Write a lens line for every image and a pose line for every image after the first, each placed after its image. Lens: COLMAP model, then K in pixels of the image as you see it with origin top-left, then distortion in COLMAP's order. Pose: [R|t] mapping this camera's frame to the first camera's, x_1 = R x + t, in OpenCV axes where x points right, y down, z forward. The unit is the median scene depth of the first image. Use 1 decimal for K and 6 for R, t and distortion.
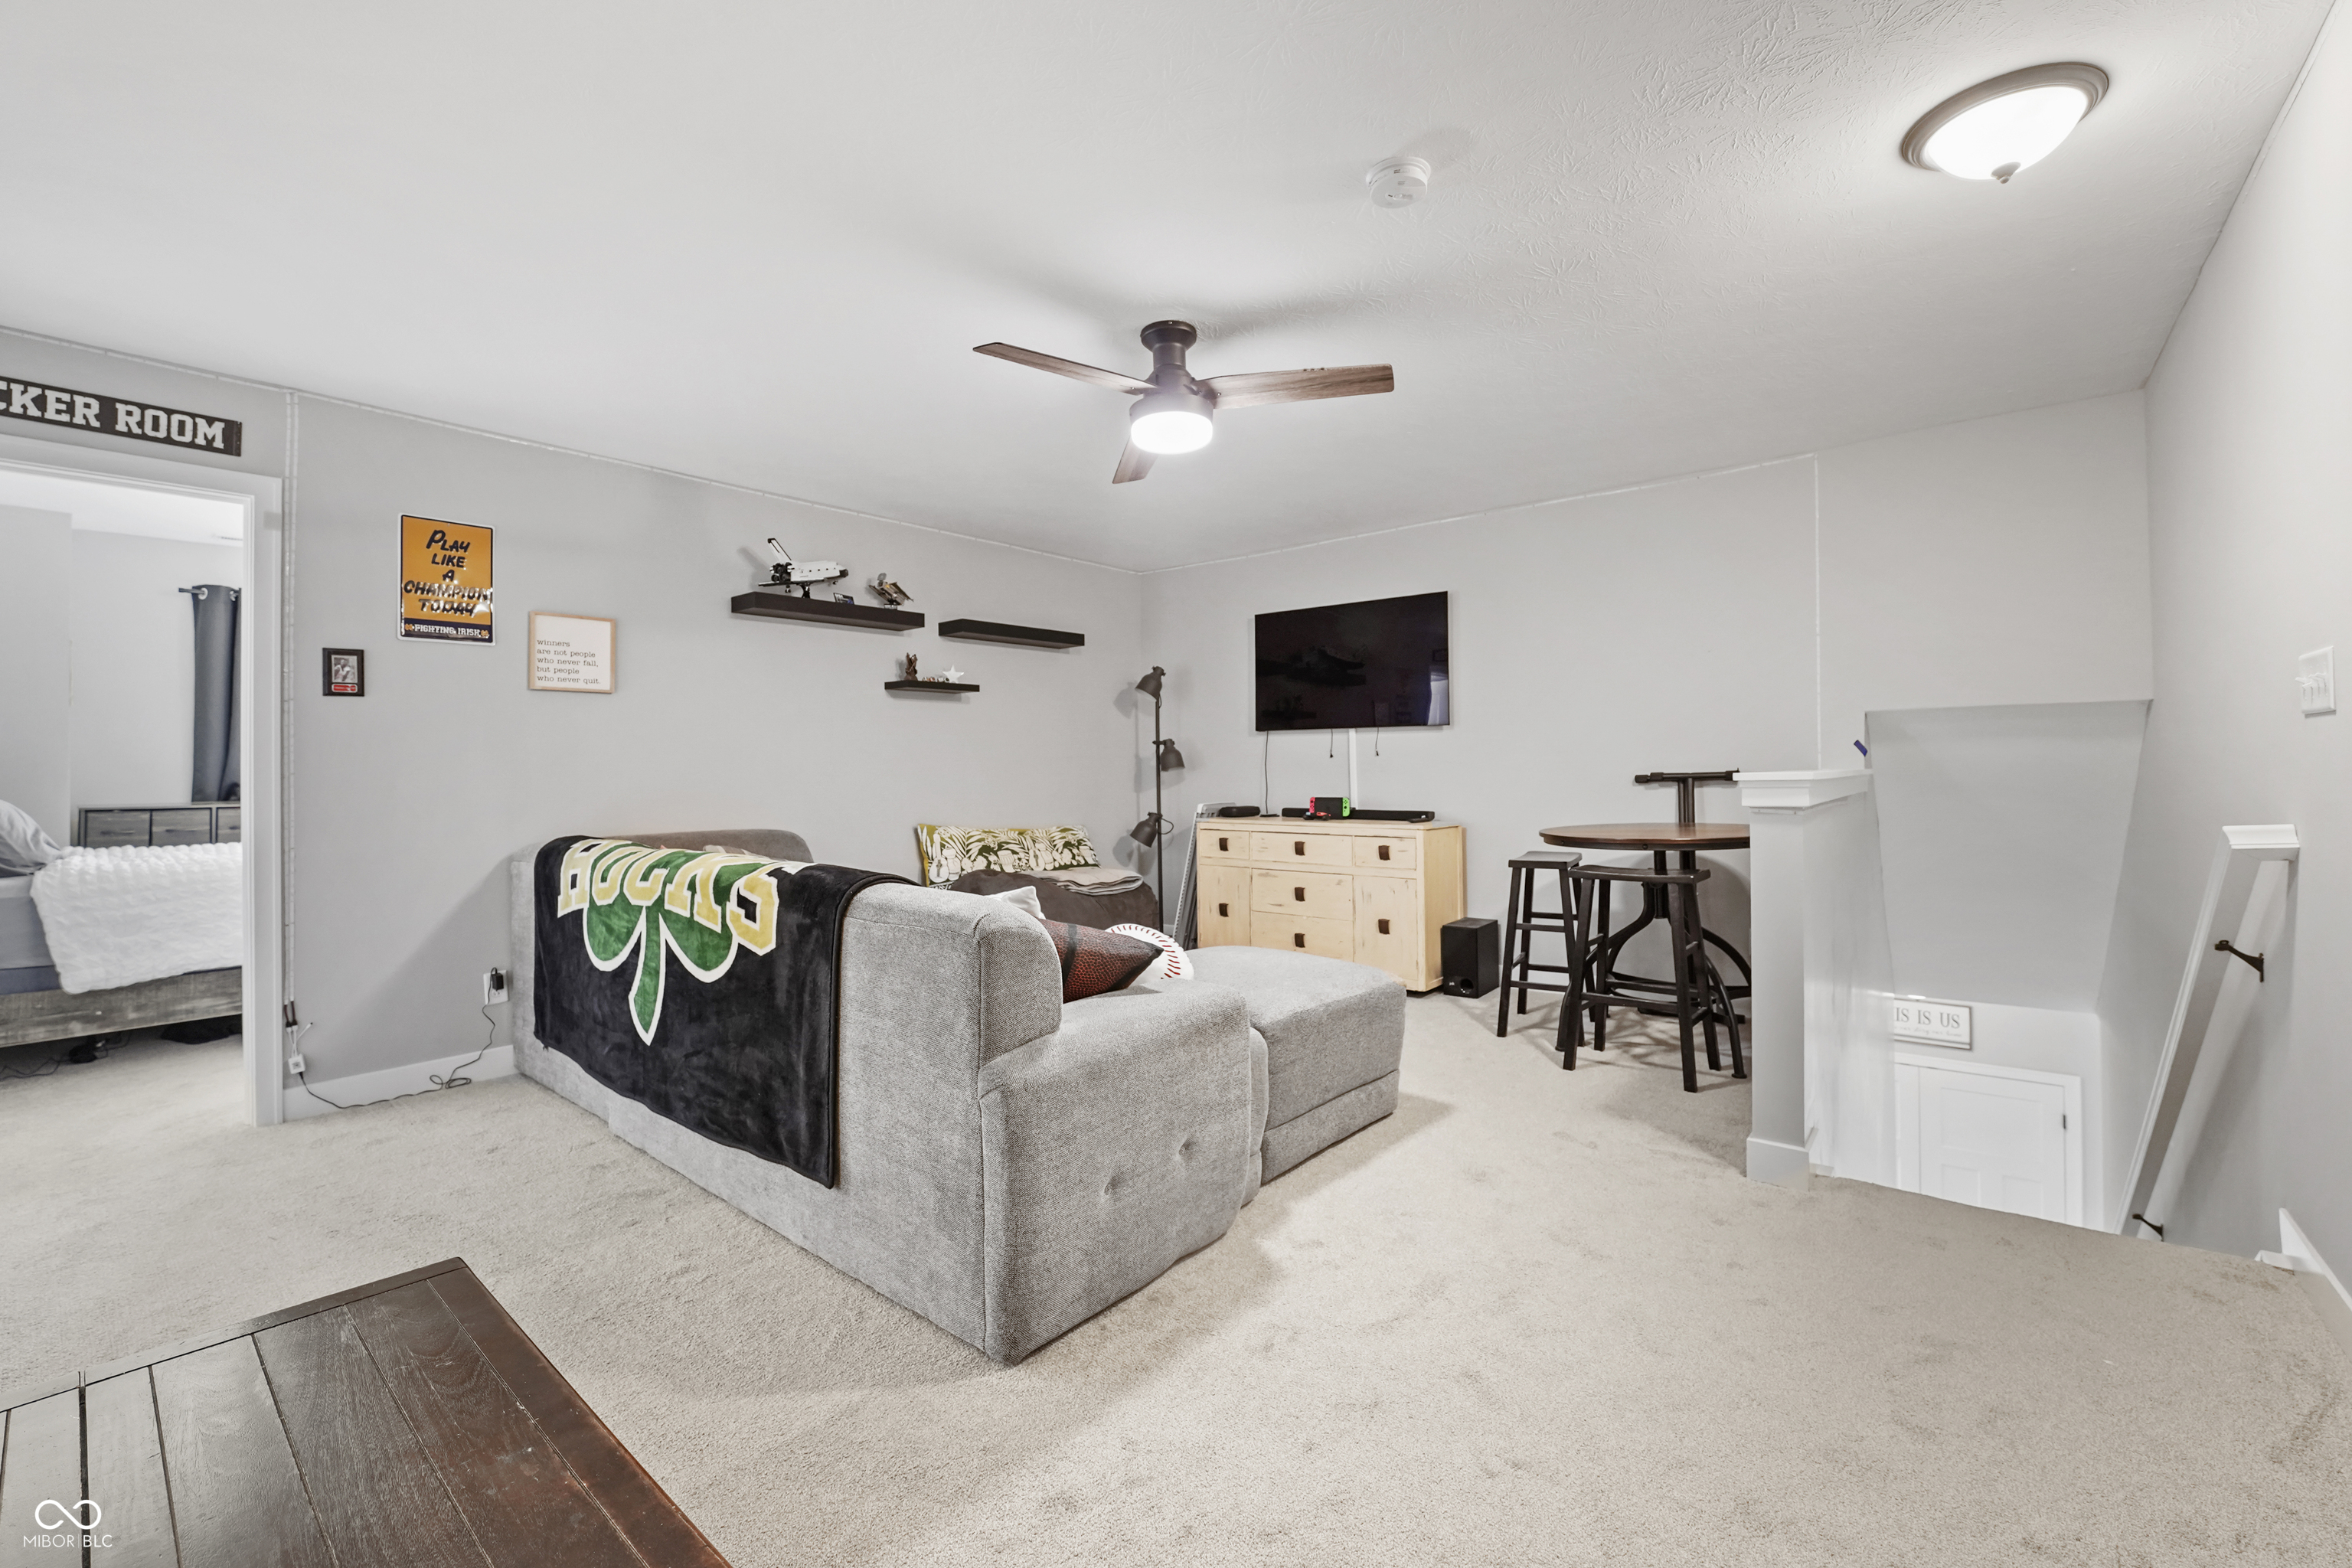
lens RADIAL K [[972.7, 0, 1182.6], [0, 972.7, 772.9], [0, 0, 1]] dist [-0.015665, -0.000327]
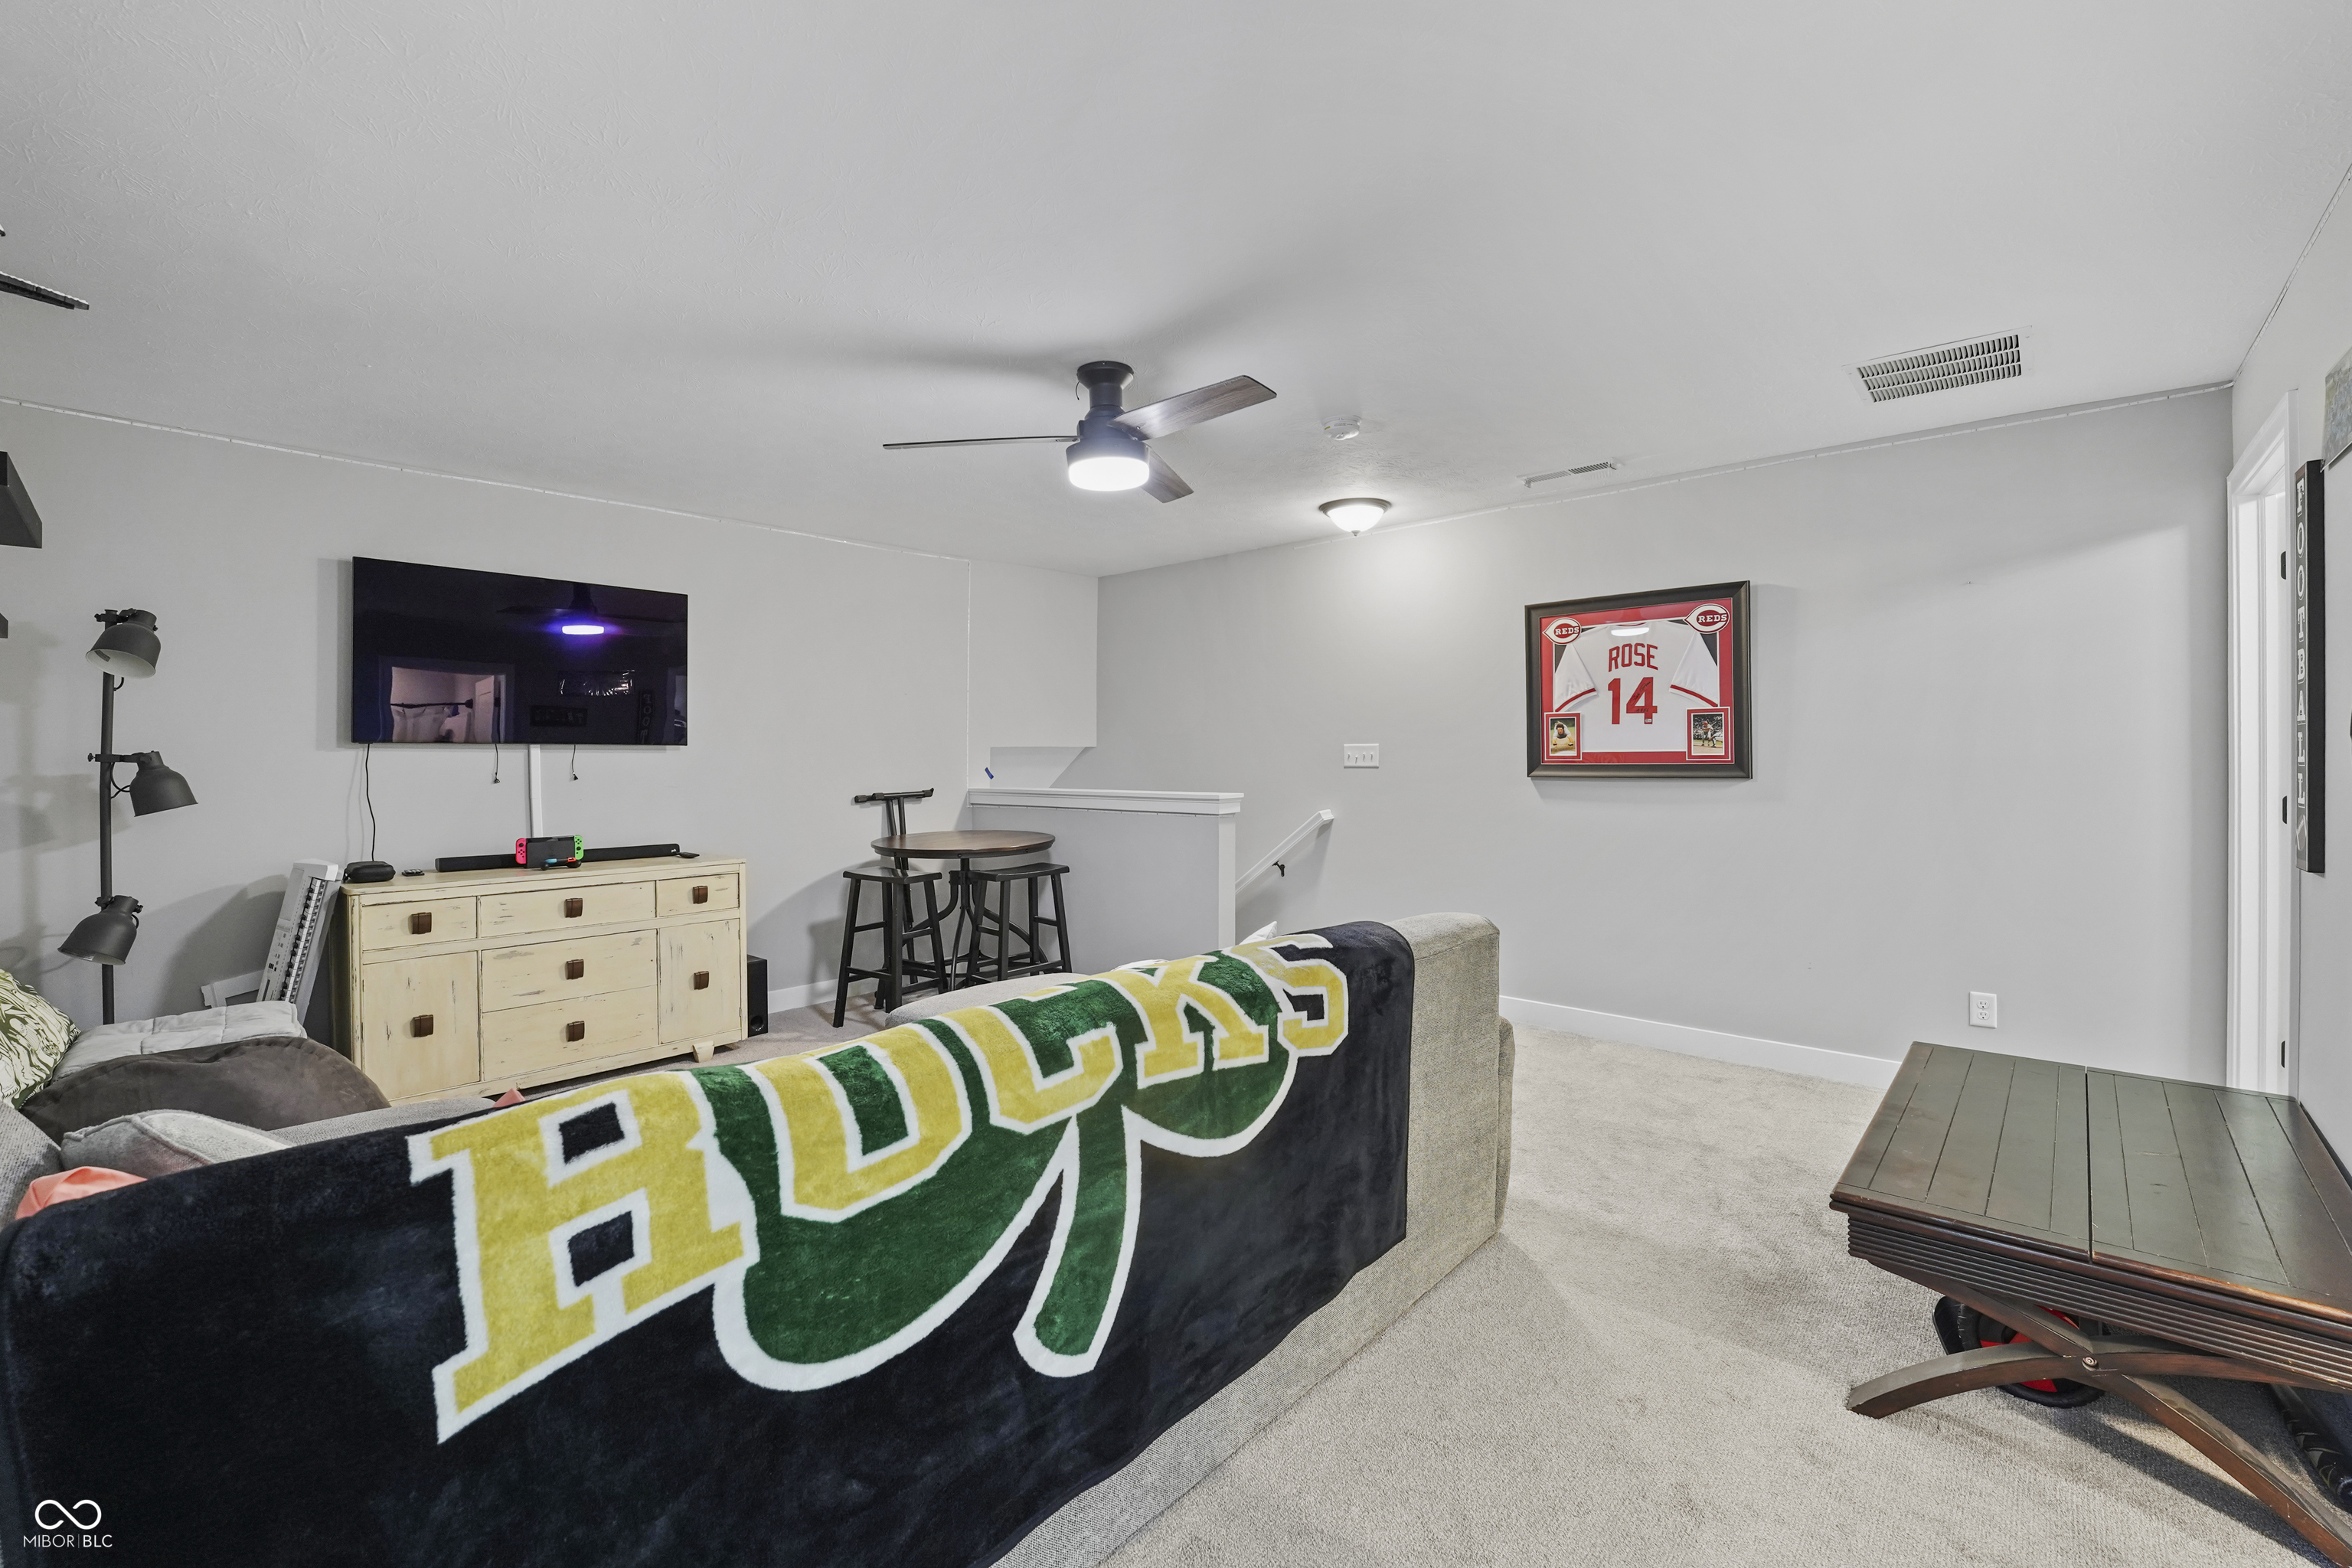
lens RADIAL K [[972.7, 0, 1183.3], [0, 972.7, 770.0], [0, 0, 1]] dist [-0.015665, -0.000327]
pose [[0.046654, -0.006659, 0.998889, -0.577447], [0.004260, 0.999970, 0.006468, -0.029798], [-0.998902, 0.003954, 0.046681, 0.485239]]
